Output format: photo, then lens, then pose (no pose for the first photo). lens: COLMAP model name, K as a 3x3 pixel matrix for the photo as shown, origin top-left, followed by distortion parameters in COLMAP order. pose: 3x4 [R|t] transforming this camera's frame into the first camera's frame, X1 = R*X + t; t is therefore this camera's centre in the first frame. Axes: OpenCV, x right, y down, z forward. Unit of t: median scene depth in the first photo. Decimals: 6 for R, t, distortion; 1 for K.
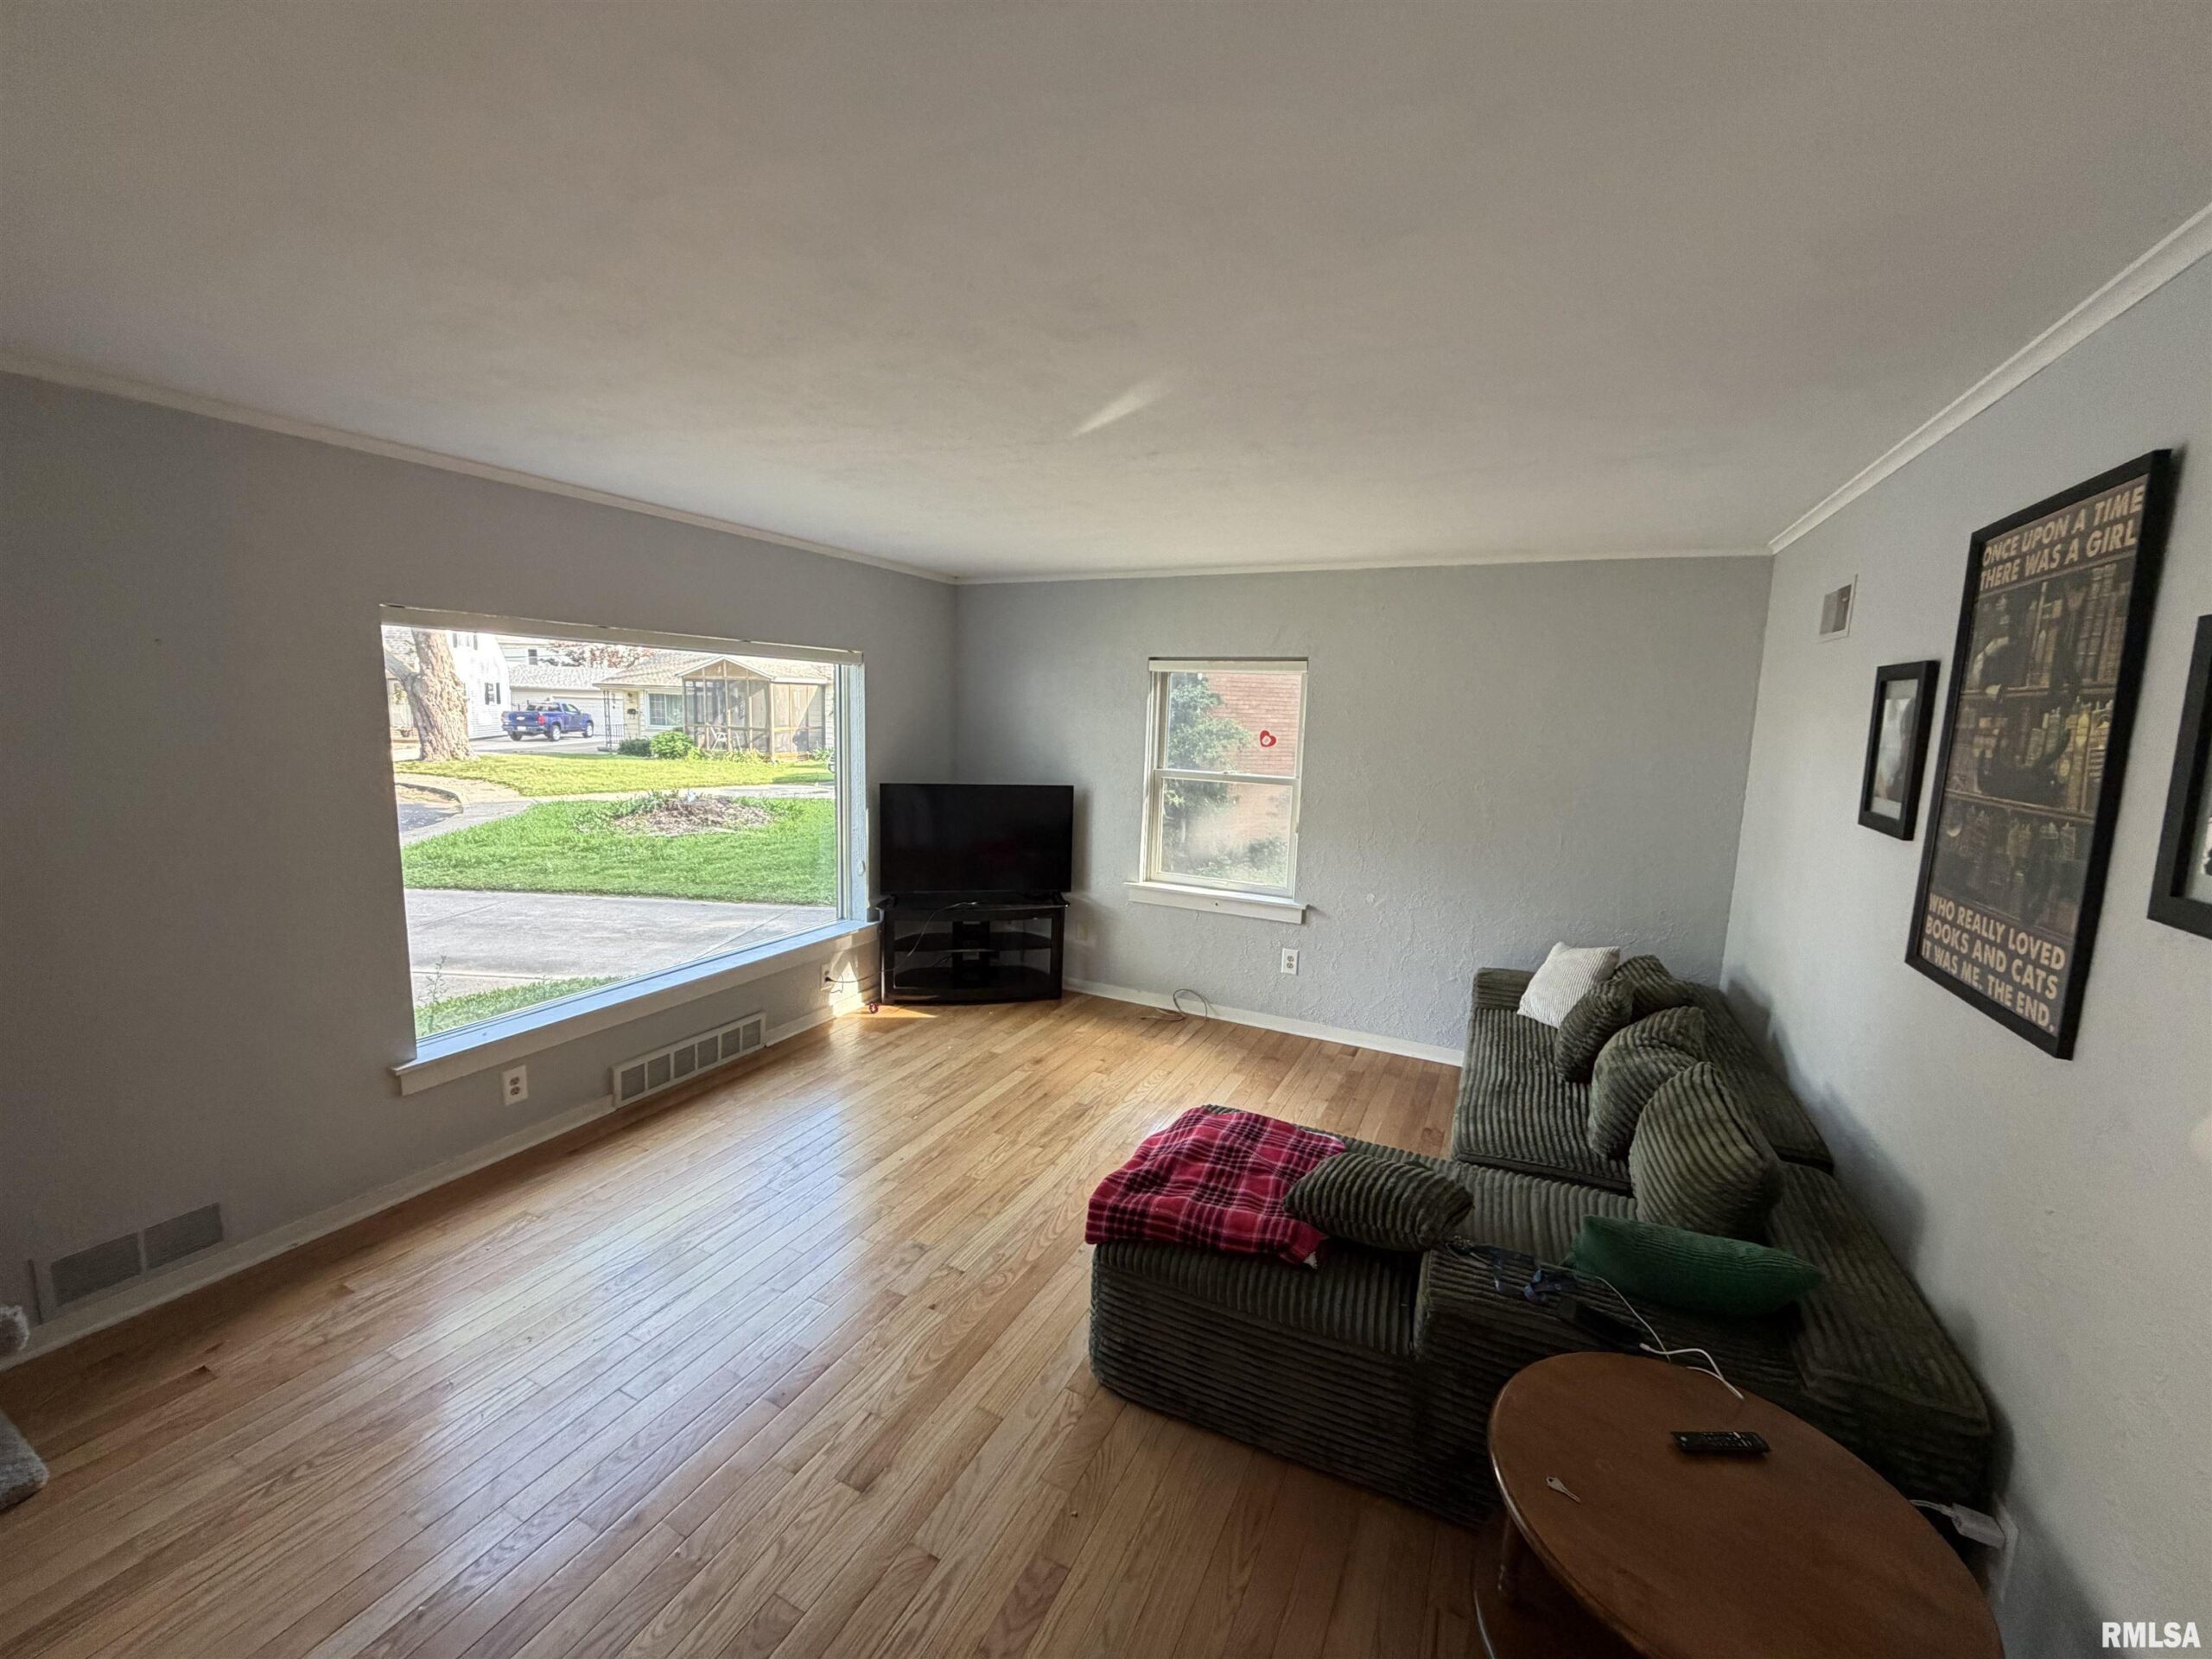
lens RADIAL K [[881.6, 0, 1095.1], [0, 881.6, 826.8], [0, 0, 1]] dist [0.000123, -0.000550]
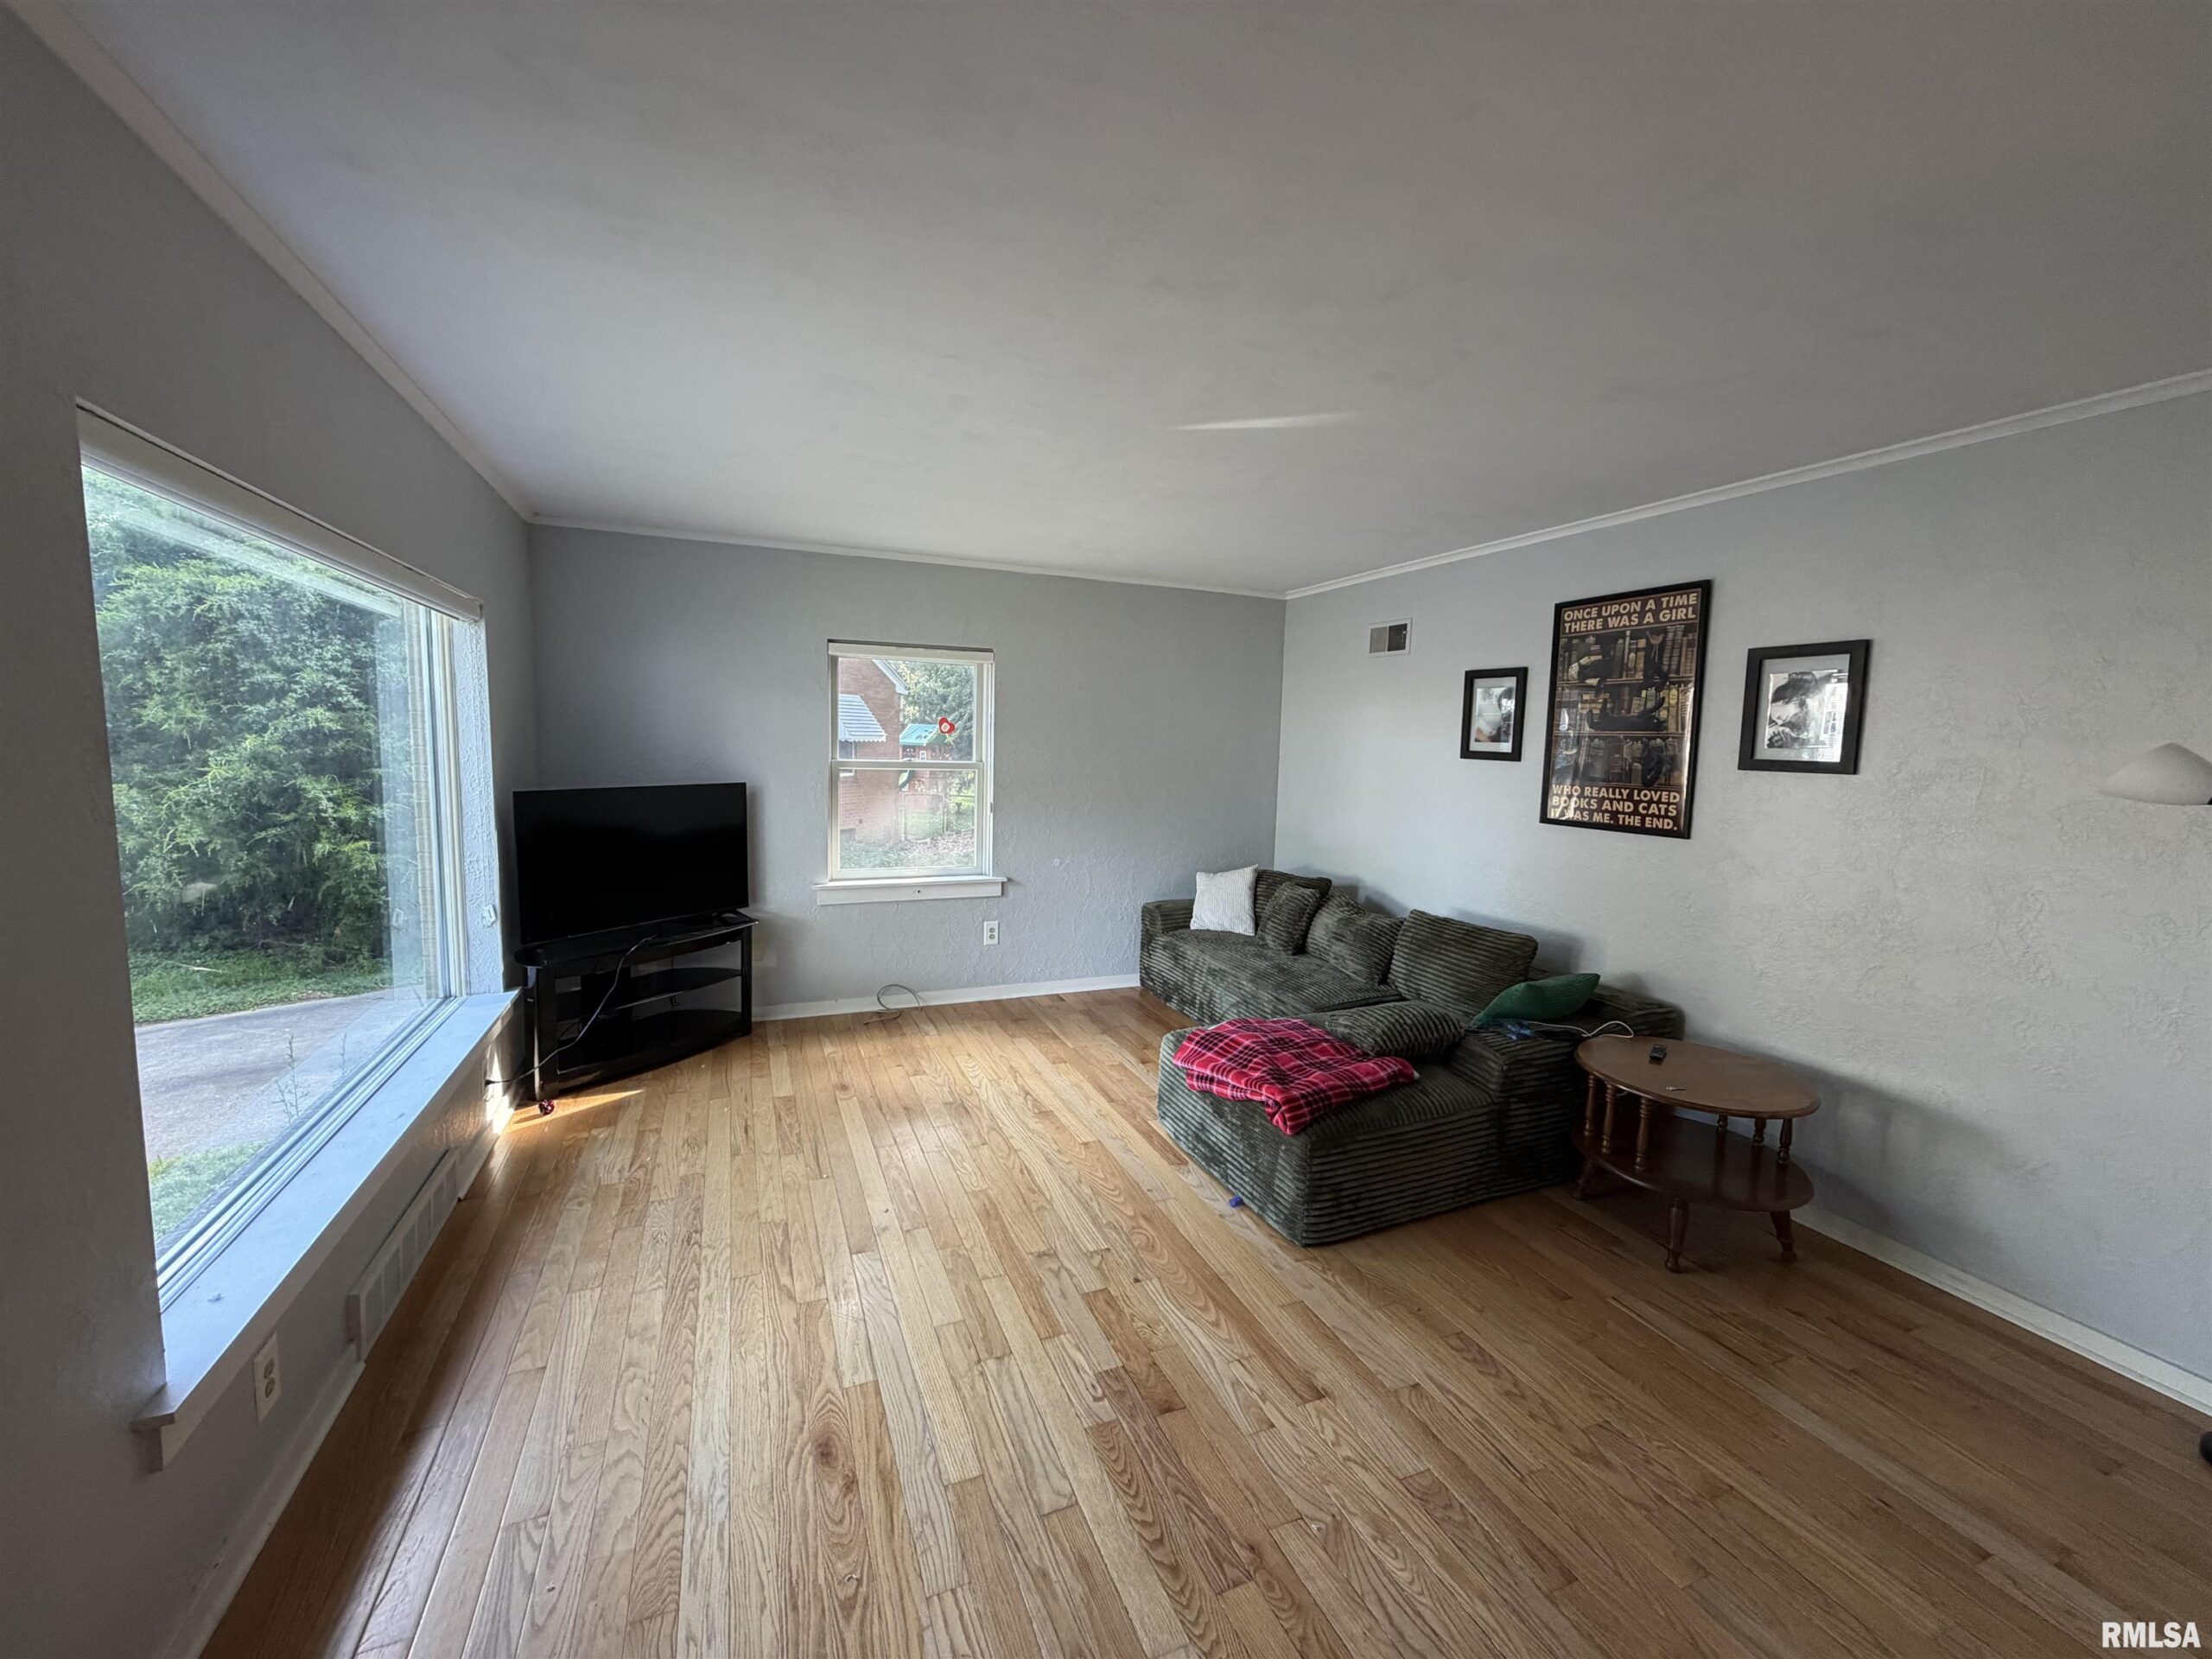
lens RADIAL K [[881.6, 0, 1101.4], [0, 881.6, 826.2], [0, 0, 1]] dist [0.000123, -0.000550]
pose [[0.651829, -0.090194, 0.752983, -0.538356], [0.098105, 0.994588, 0.034209, 0.000286], [-0.751994, 0.051573, 0.657150, 0.209976]]
